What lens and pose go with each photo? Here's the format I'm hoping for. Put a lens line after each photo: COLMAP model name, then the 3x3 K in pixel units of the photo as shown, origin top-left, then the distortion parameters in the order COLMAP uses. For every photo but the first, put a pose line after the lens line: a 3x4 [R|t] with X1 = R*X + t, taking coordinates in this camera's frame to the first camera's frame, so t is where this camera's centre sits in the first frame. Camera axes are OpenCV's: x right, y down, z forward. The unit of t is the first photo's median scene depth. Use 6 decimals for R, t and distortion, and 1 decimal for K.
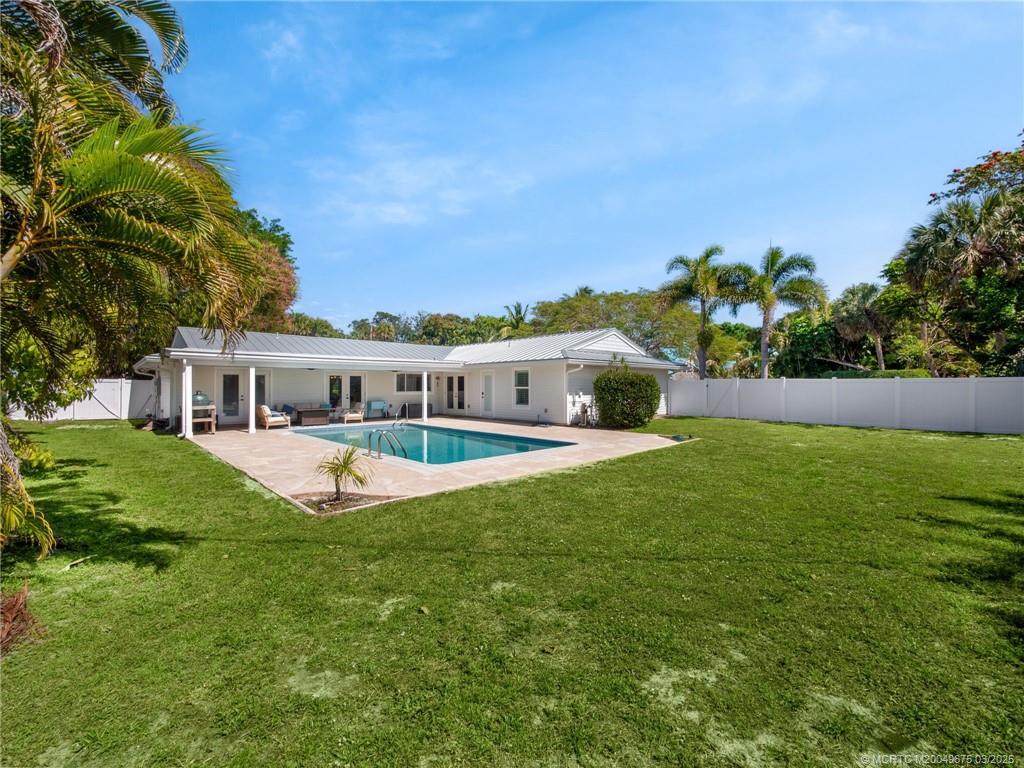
lens RADIAL K [[445.0, 0, 511.0], [0, 445.0, 385.7], [0, 0, 1]] dist [0.000586, 0.000139]
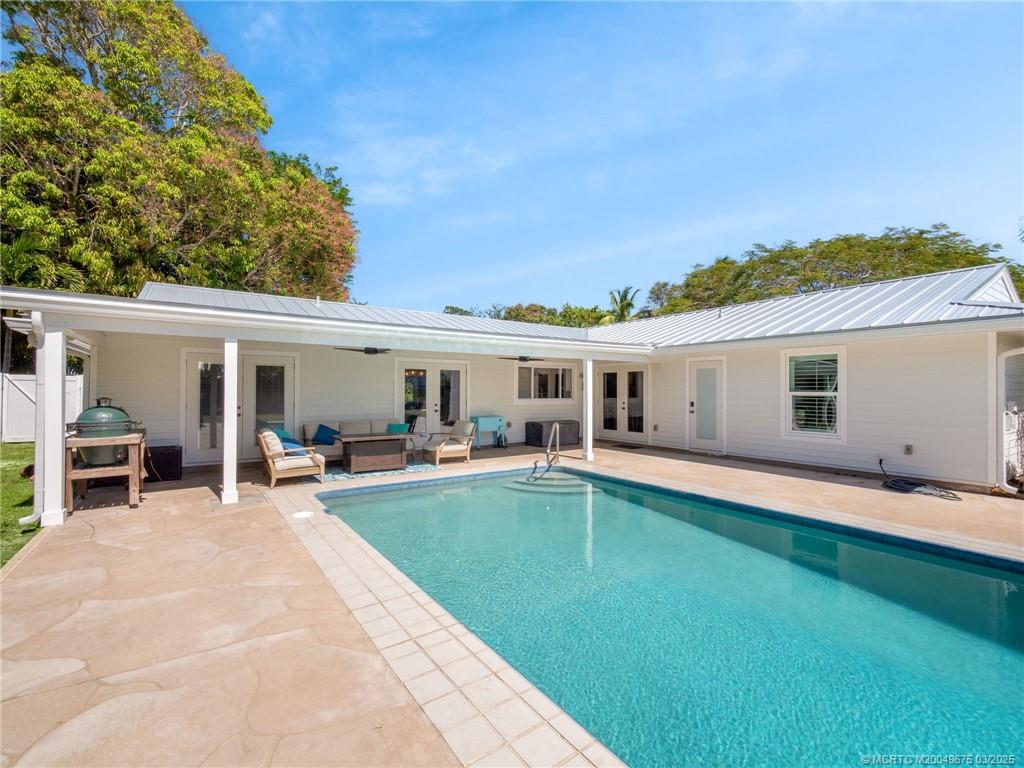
lens RADIAL K [[445.0, 0, 512.9], [0, 445.0, 385.1], [0, 0, 1]] dist [0.000586, 0.000139]
pose [[0.992306, 0.003332, -0.123768, -0.204349], [-0.004609, 0.999939, -0.010033, 0.001536], [0.123727, 0.010526, 0.992260, 0.467631]]
